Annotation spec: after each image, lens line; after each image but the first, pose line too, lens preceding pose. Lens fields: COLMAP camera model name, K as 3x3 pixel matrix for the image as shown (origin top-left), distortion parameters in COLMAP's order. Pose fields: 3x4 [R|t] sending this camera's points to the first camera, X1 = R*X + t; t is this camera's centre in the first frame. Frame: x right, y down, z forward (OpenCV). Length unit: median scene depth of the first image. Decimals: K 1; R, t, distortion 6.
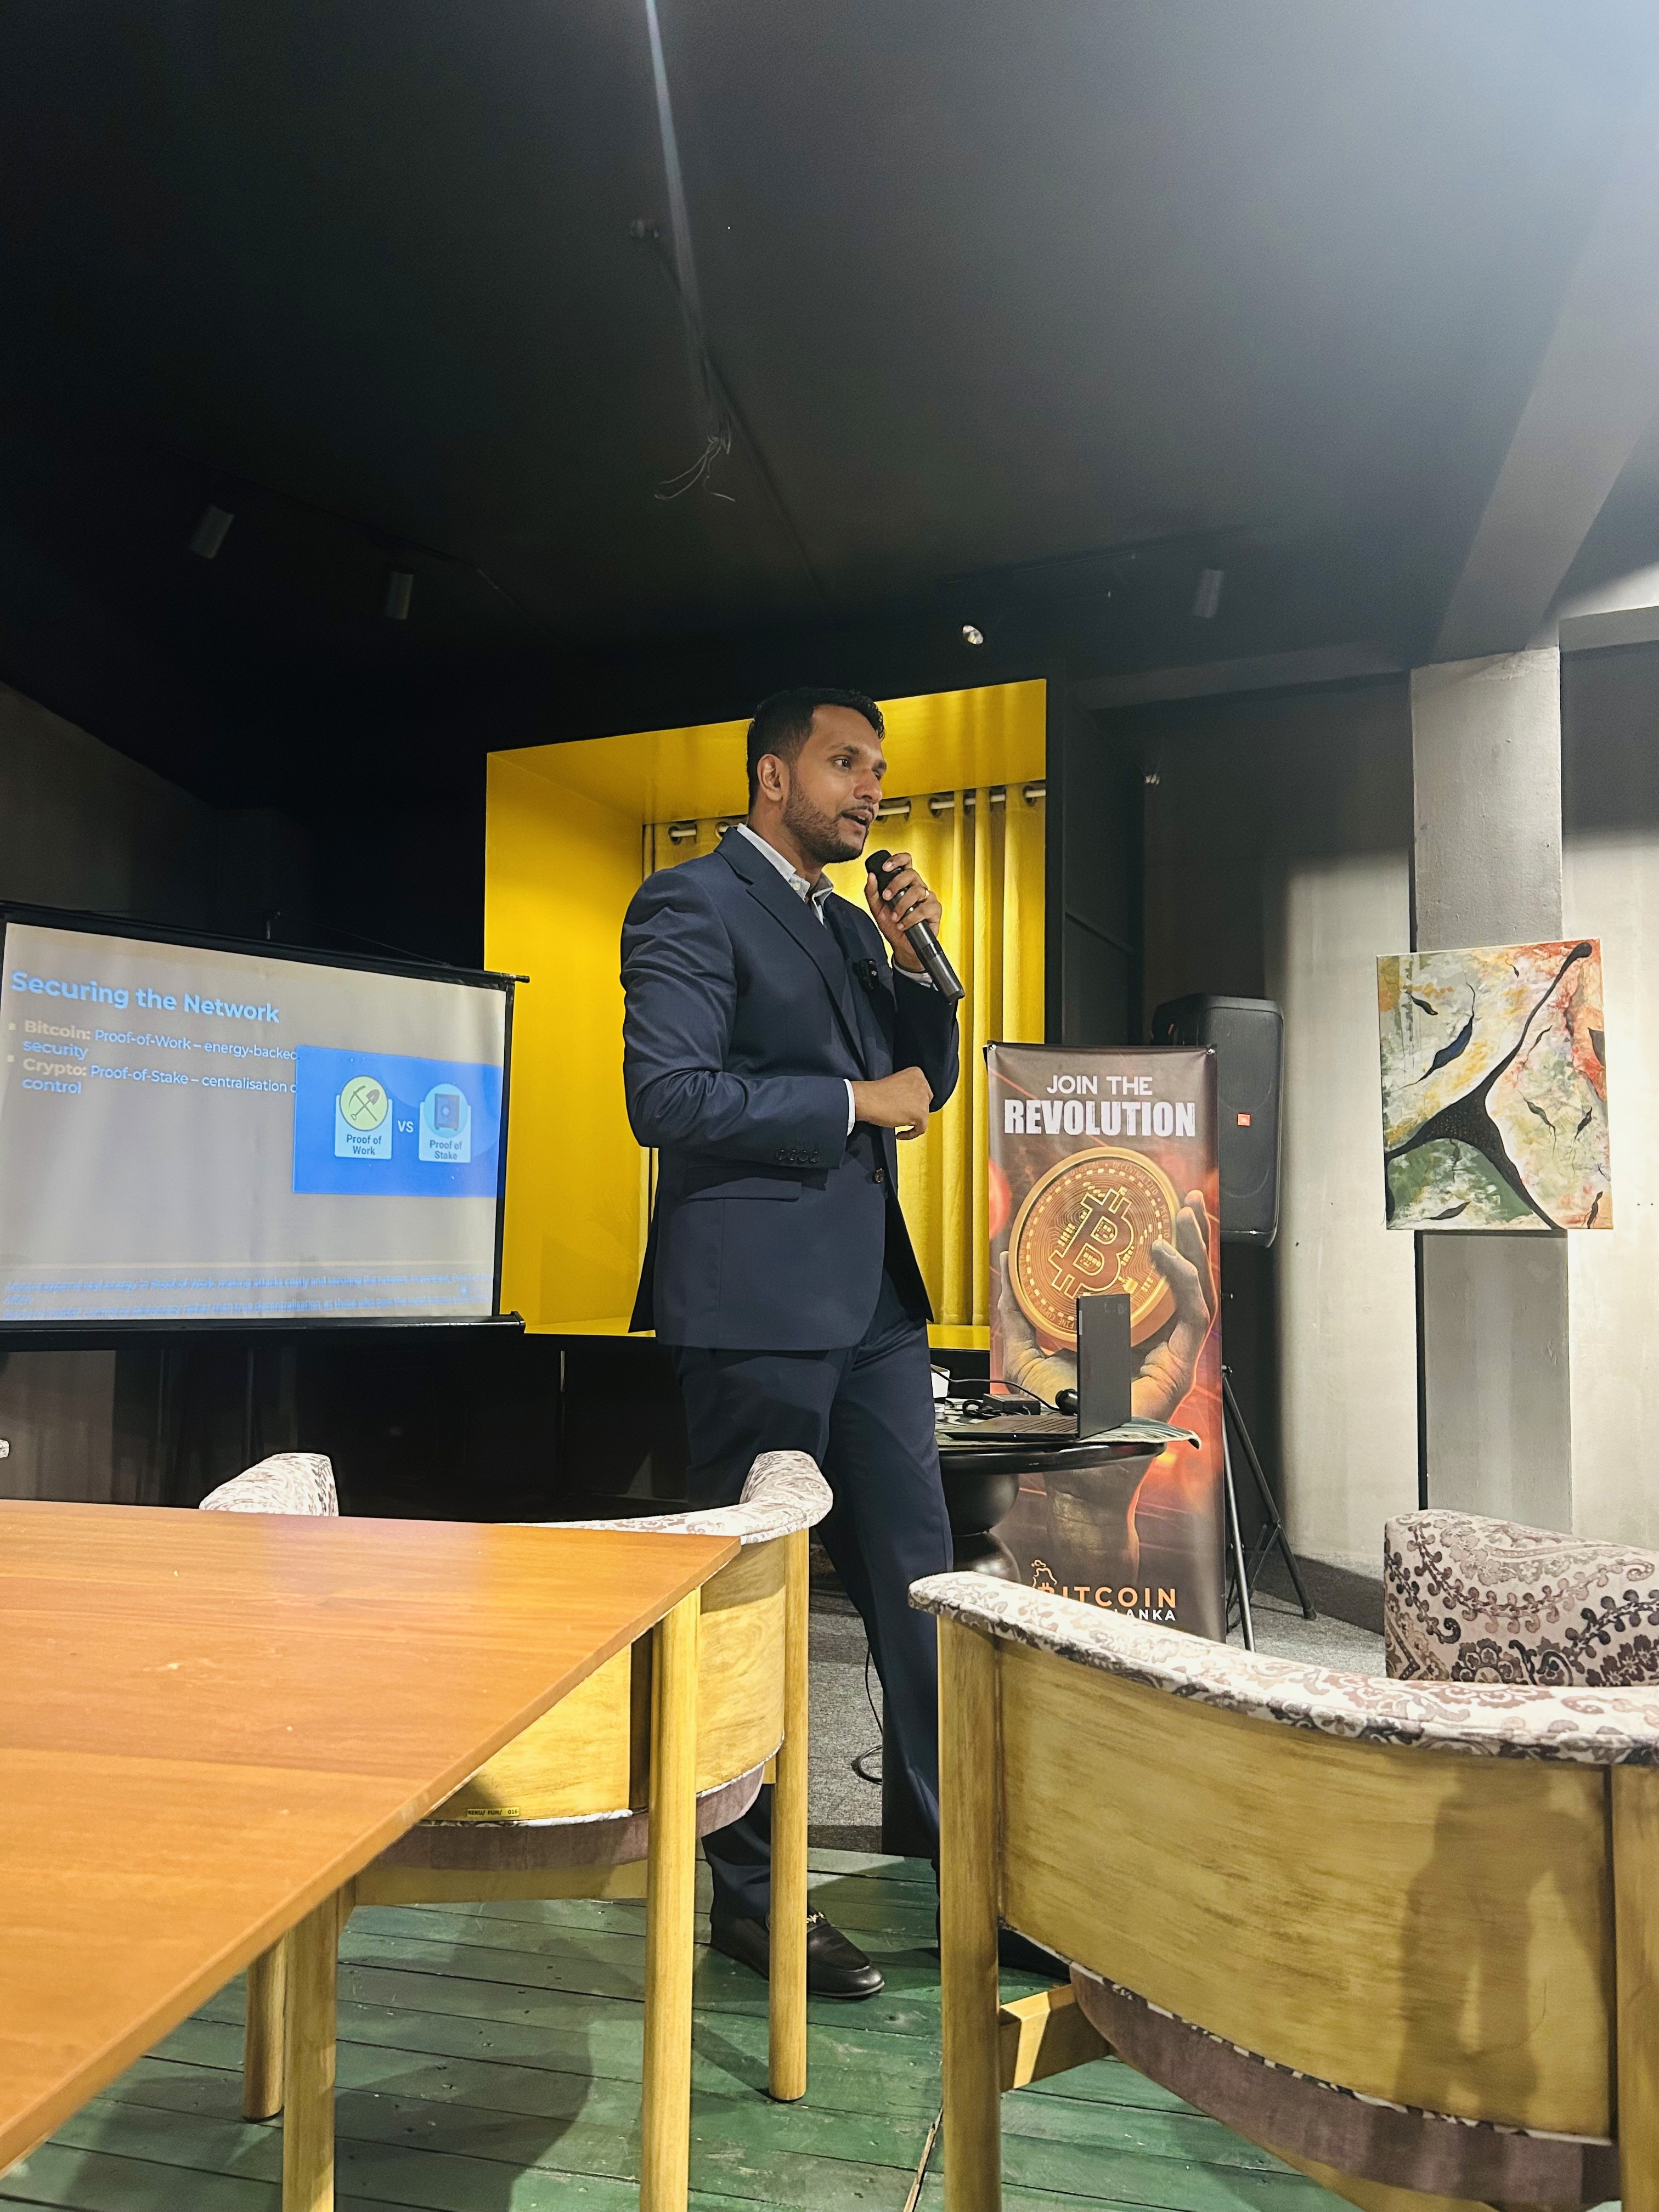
lens RADIAL K [[1635.7, 0, 829.5], [0, 1635.7, 1106.0], [0, 0, 1]] dist [0.087895, -0.126357]
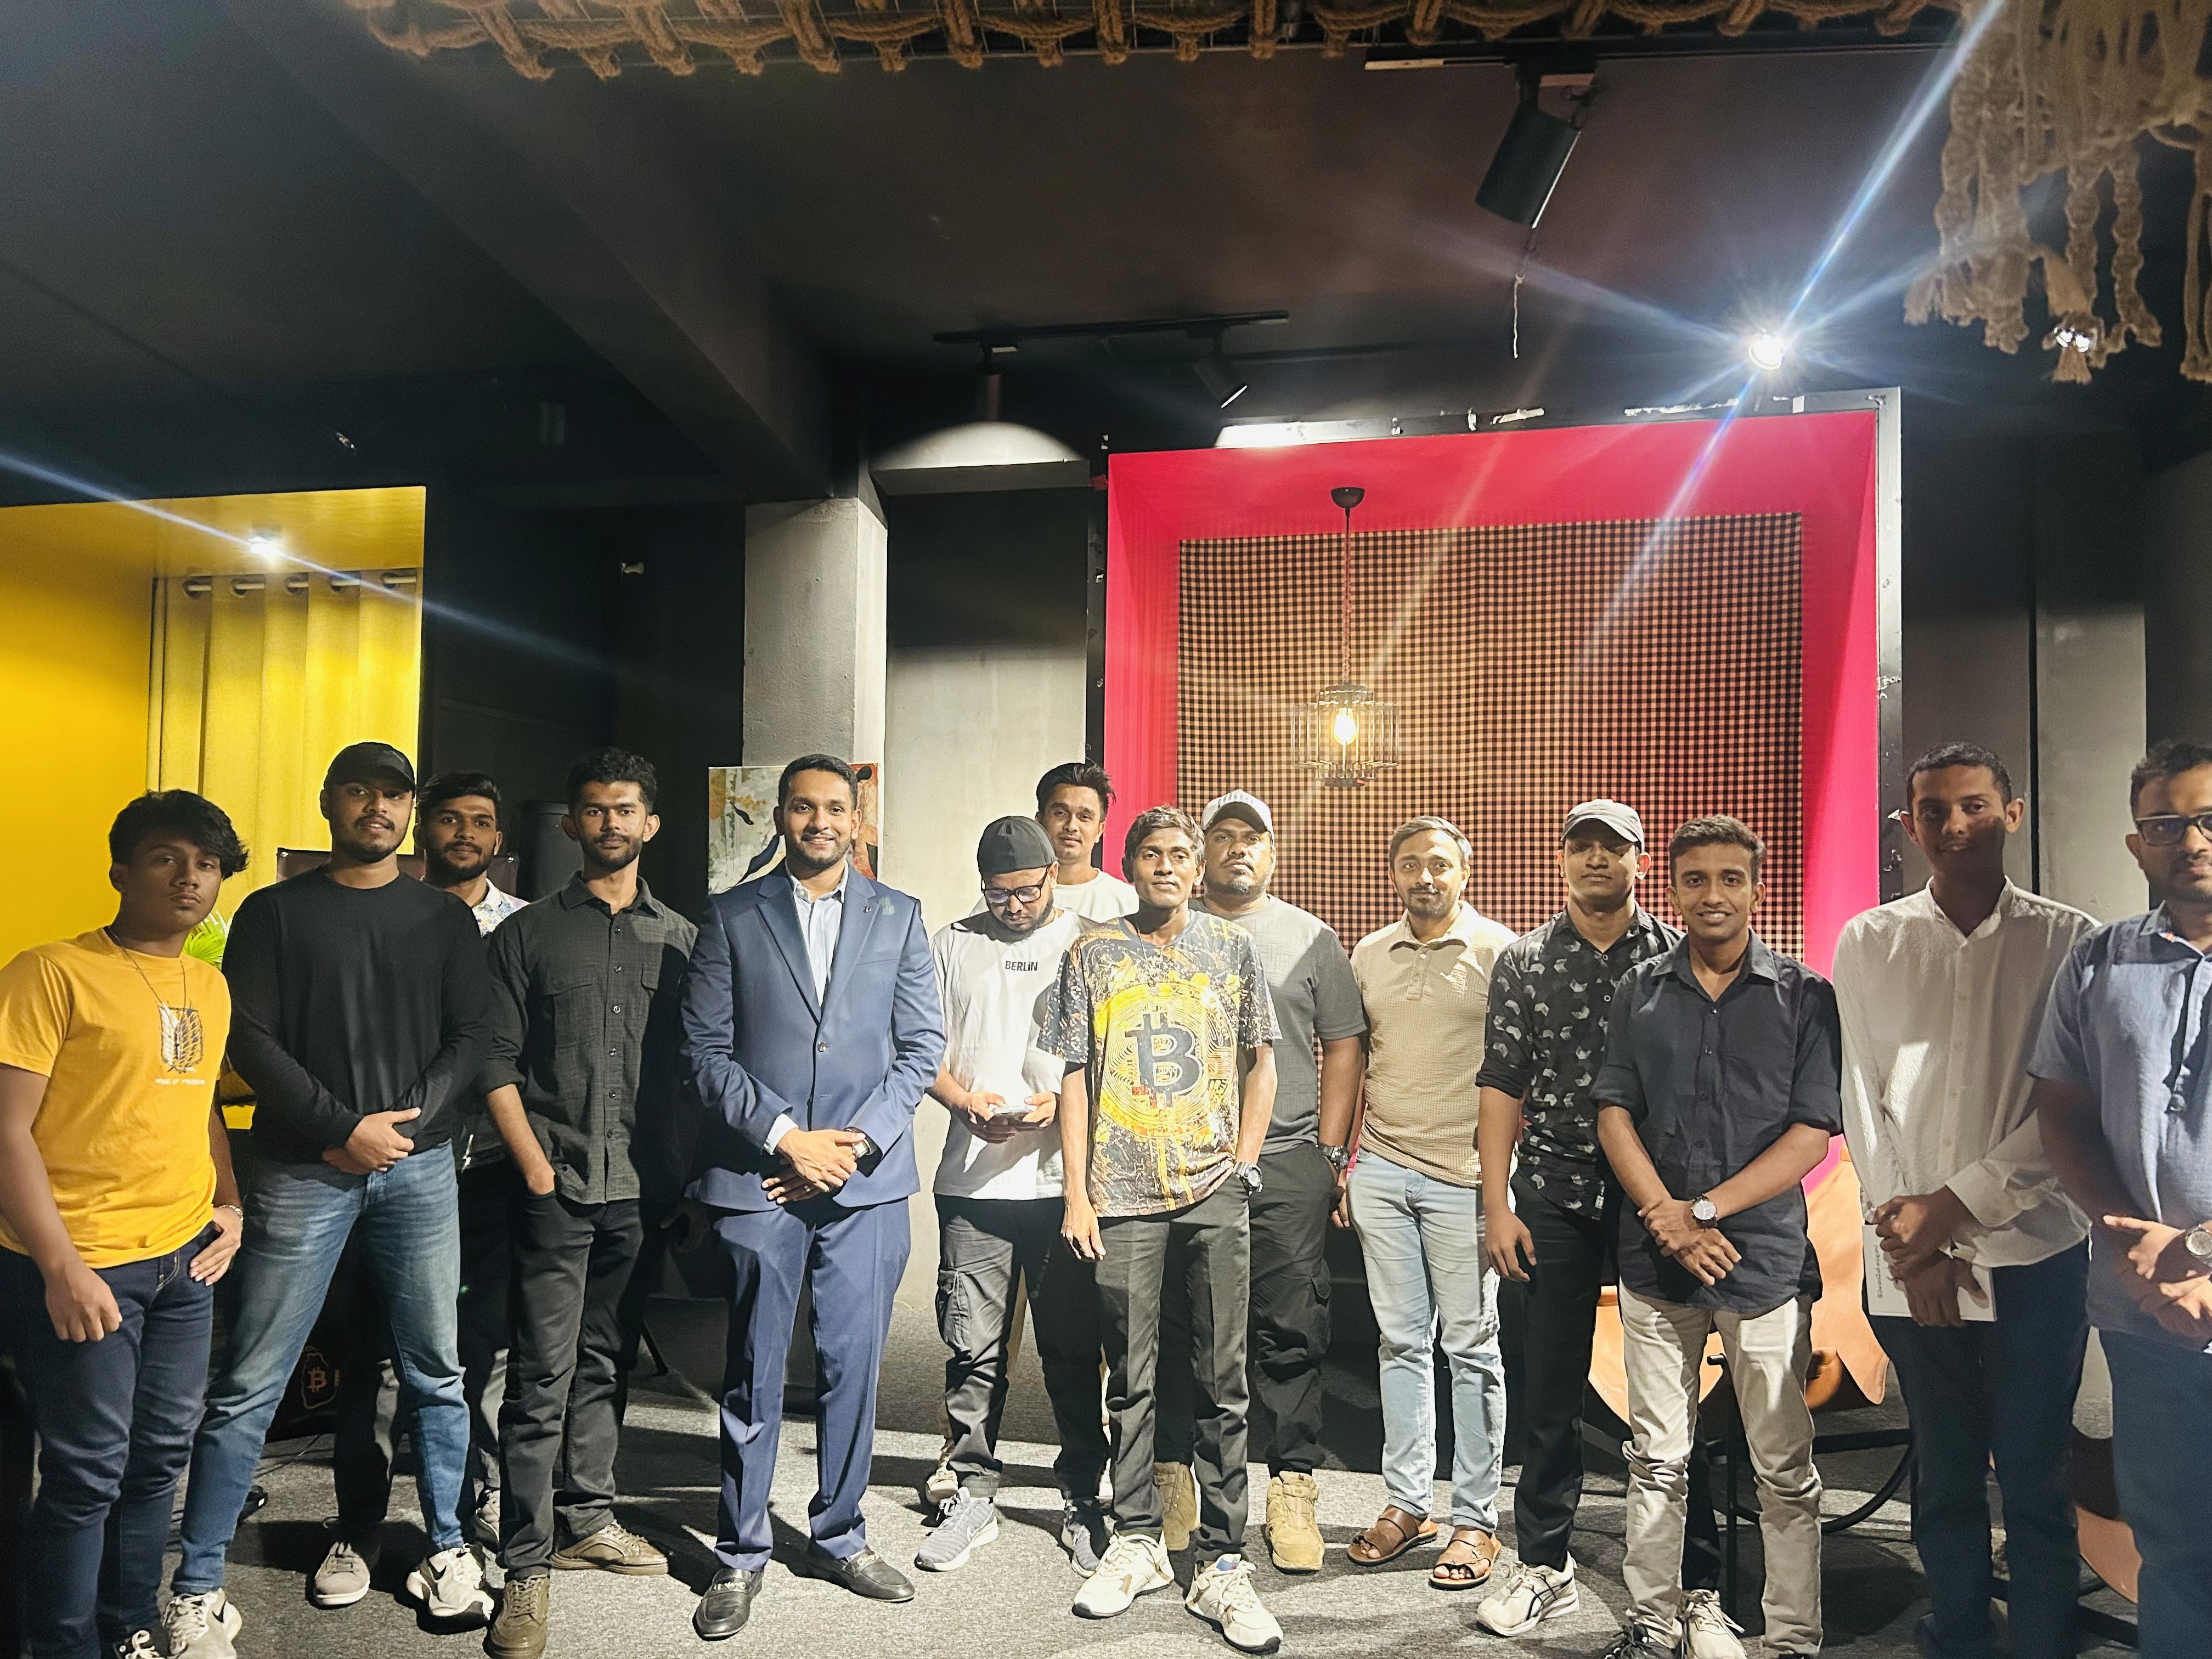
lens RADIAL K [[1635.7, 0, 1106.0], [0, 1635.7, 829.5], [0, 0, 1]] dist [0.087895, -0.126357]
pose [[0.982887, 0.014239, 0.183660, 0.416219], [-0.018081, 0.999651, 0.019264, -0.080828], [-0.183321, -0.022255, 0.982801, -0.123690]]
